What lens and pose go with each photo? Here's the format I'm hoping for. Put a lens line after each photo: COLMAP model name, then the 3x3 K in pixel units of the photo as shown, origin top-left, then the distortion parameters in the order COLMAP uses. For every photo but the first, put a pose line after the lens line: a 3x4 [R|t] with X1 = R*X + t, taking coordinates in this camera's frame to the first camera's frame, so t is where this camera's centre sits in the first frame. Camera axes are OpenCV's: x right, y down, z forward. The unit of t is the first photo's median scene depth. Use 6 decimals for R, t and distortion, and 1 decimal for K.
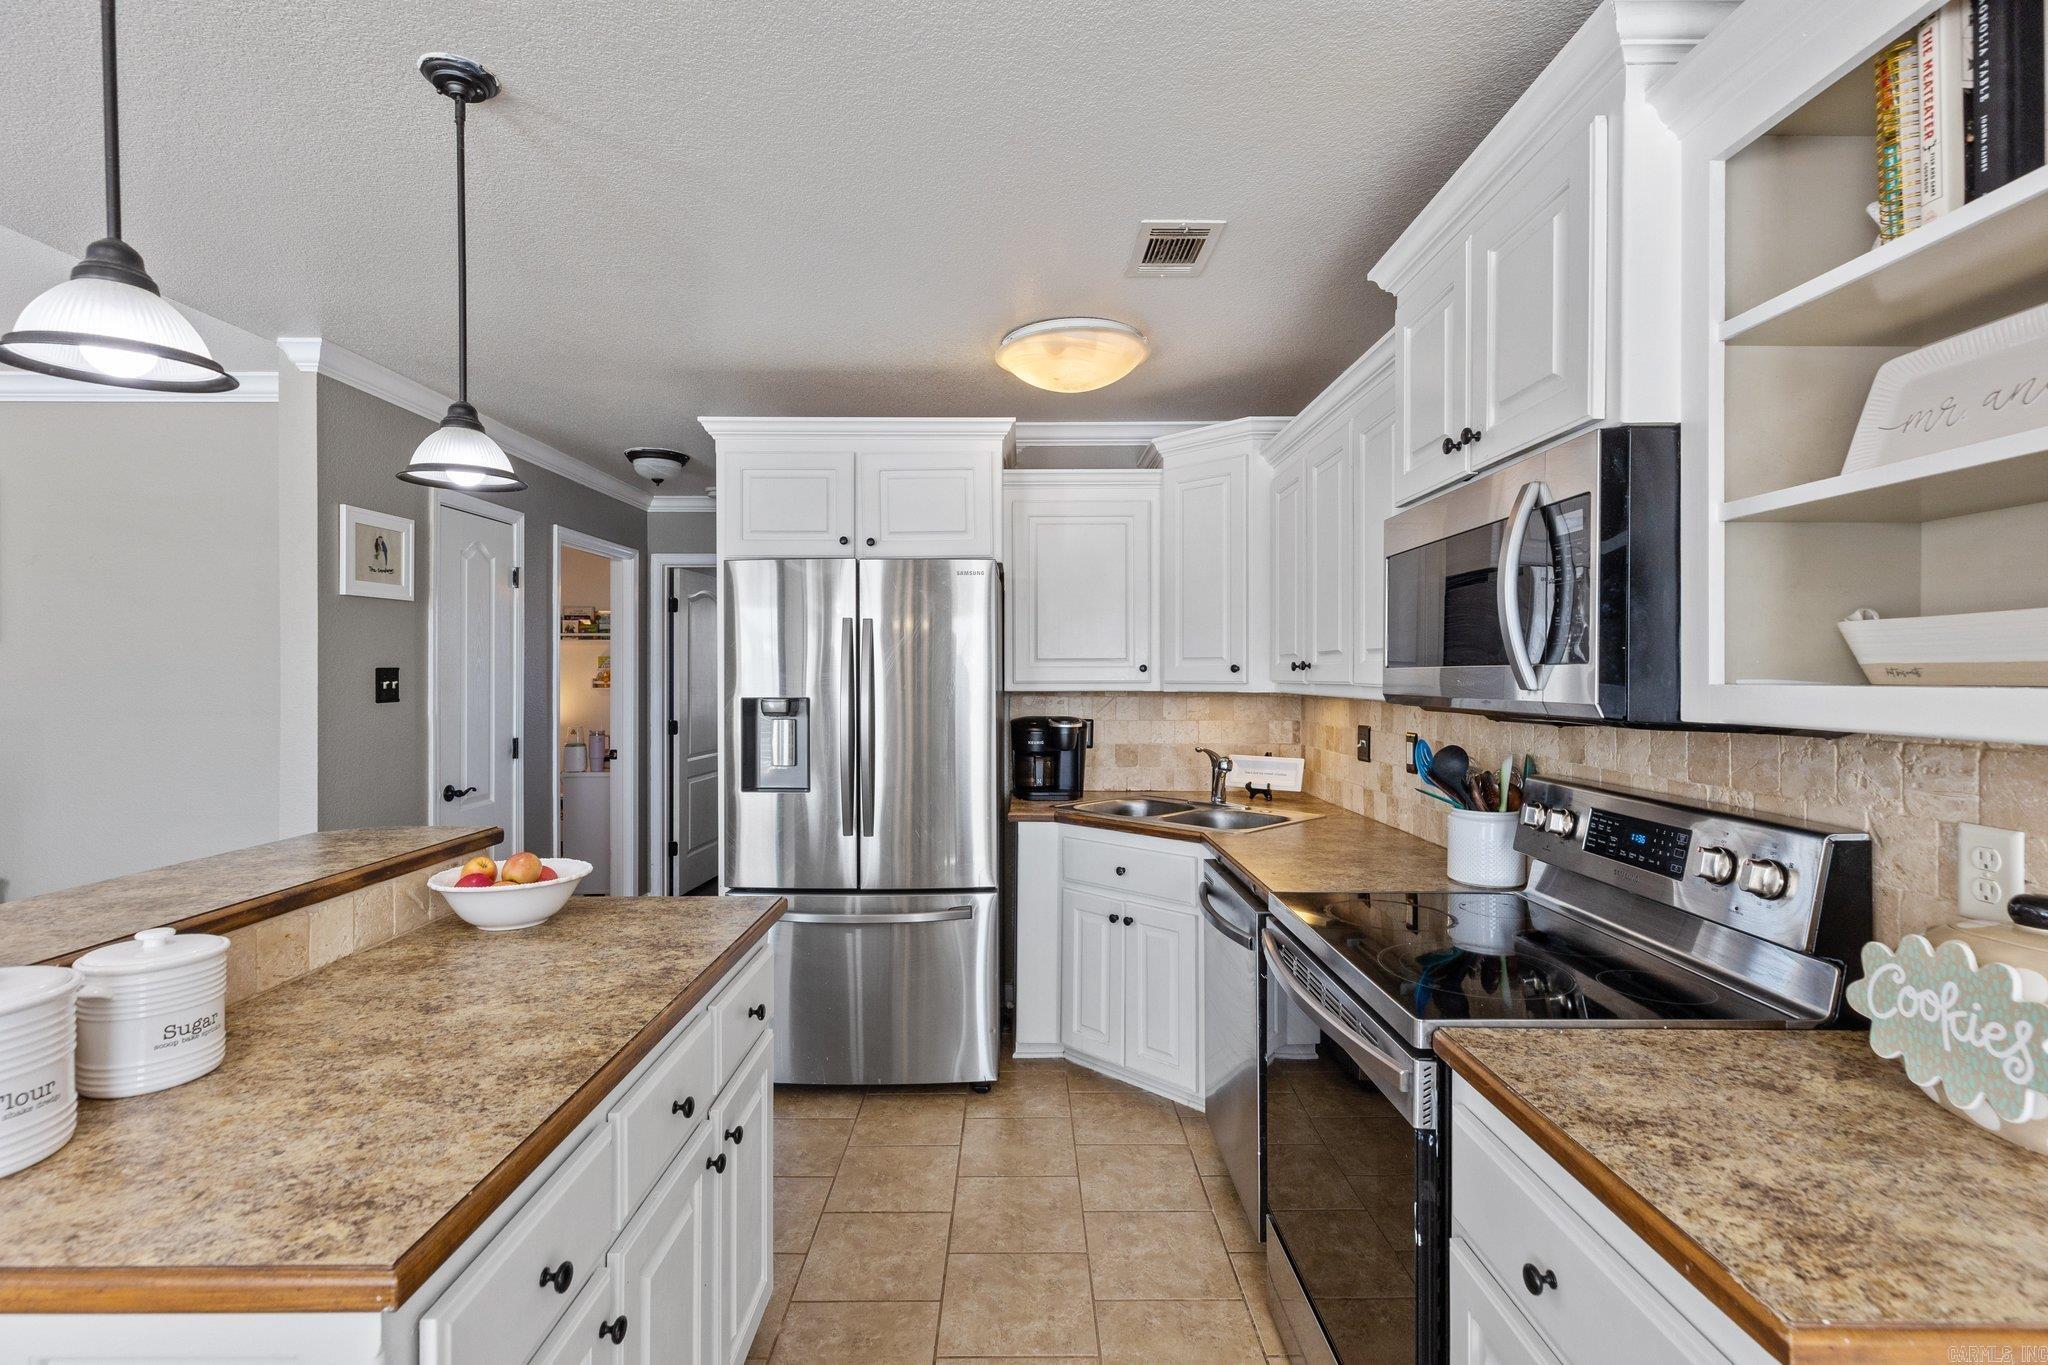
lens RADIAL K [[931.0, 0, 1020.0], [0, 931.0, 675.7], [0, 0, 1]] dist [0.007086, -0.001729]
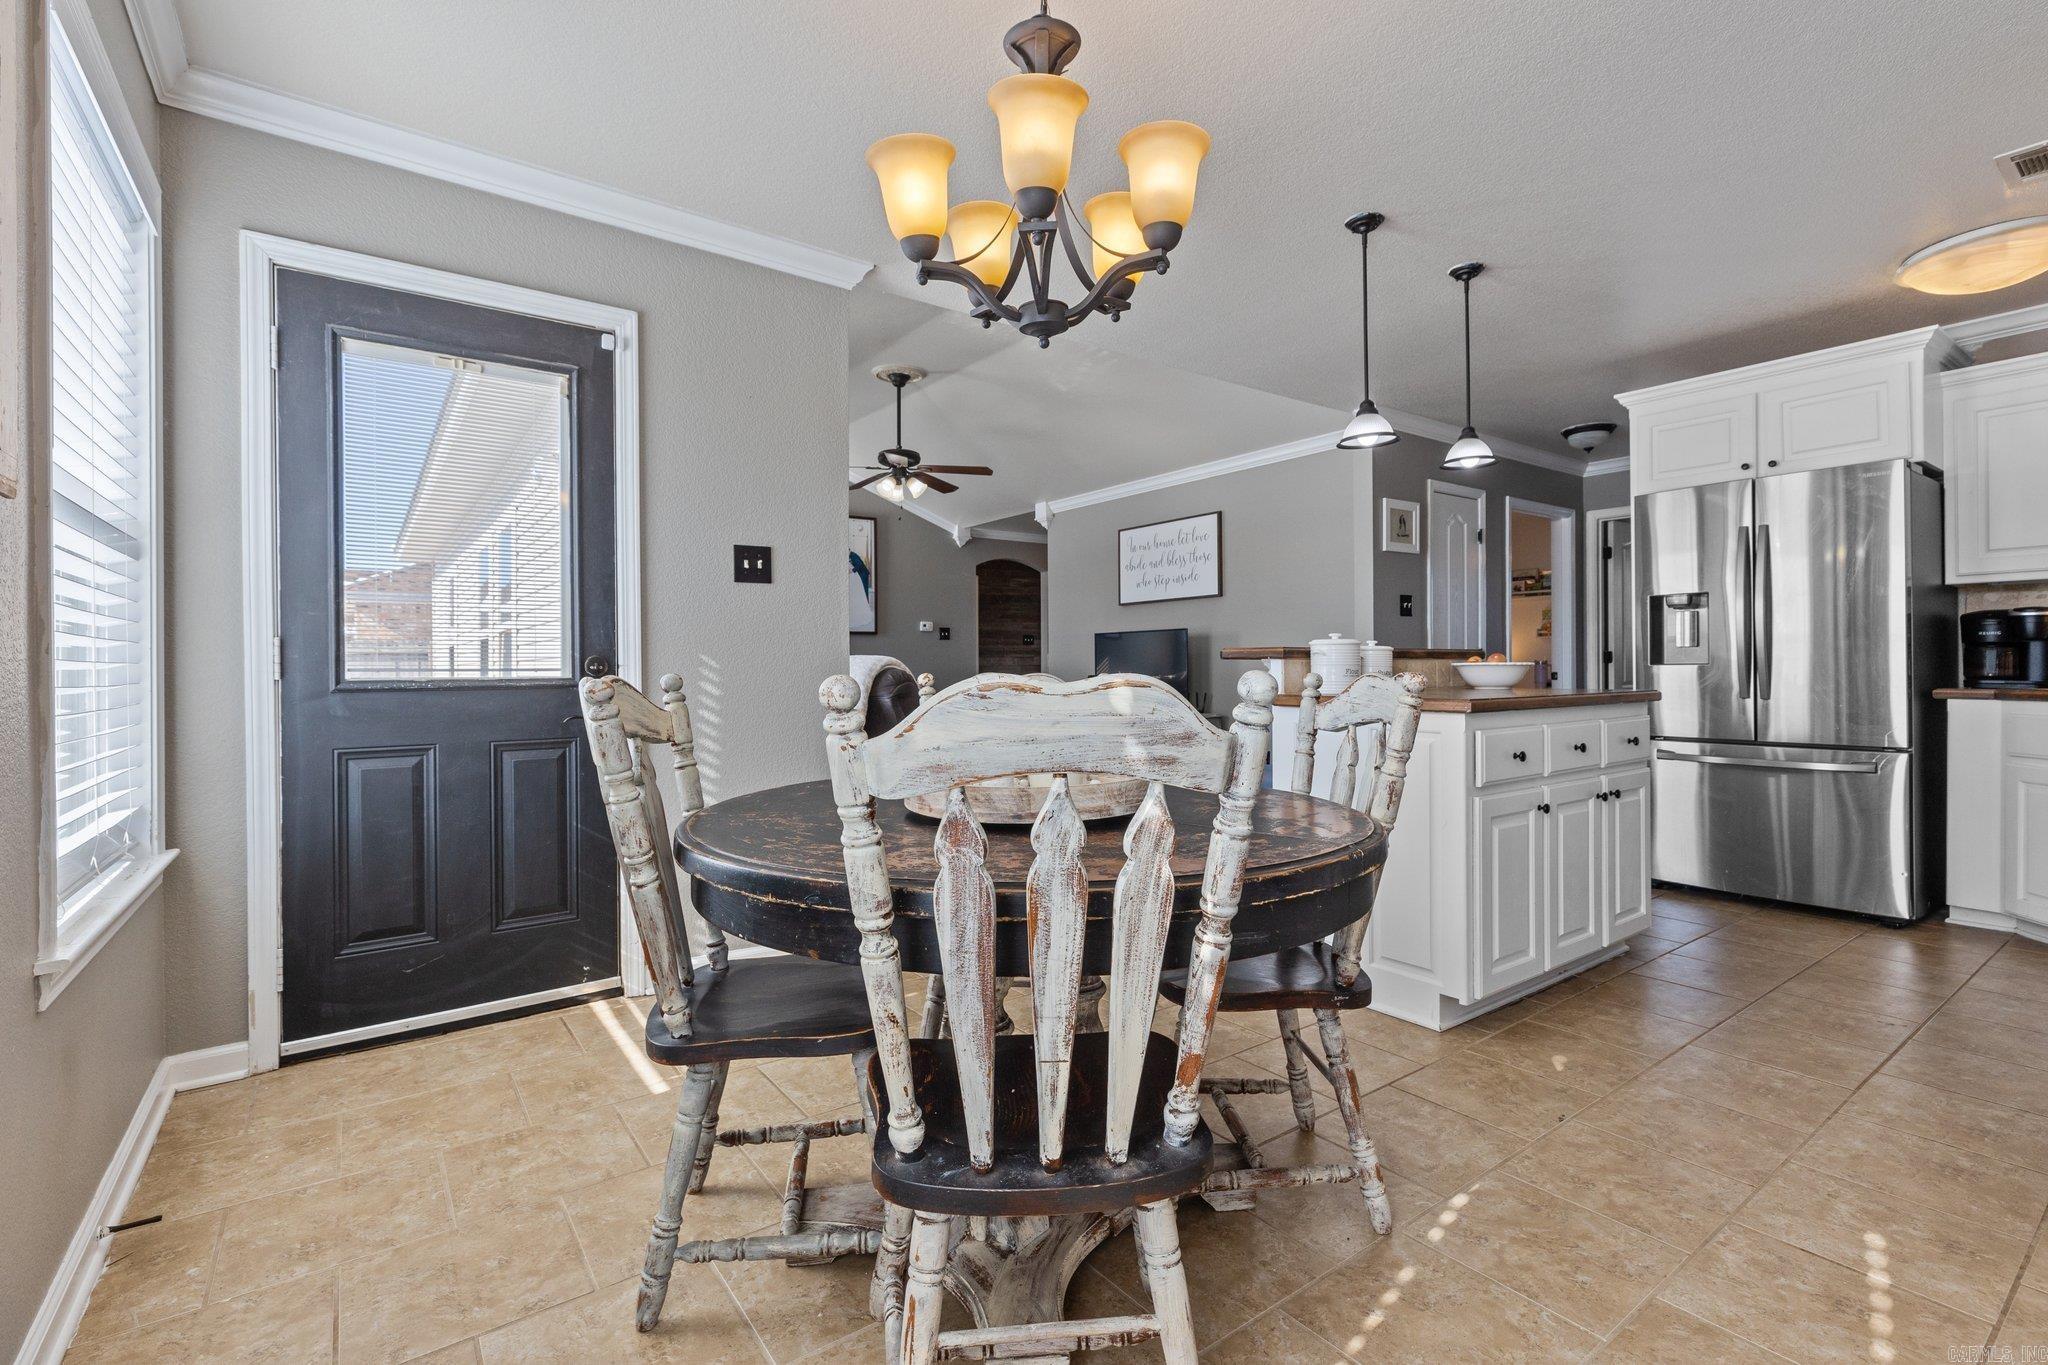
lens RADIAL K [[931.0, 0, 1028.6], [0, 931.0, 669.4], [0, 0, 1]] dist [0.007086, -0.001729]
pose [[0.597336, -0.005533, -0.801972, 0.232550], [0.005833, 0.999980, -0.002554, 0.119880], [0.801970, -0.003152, 0.597356, -0.497471]]
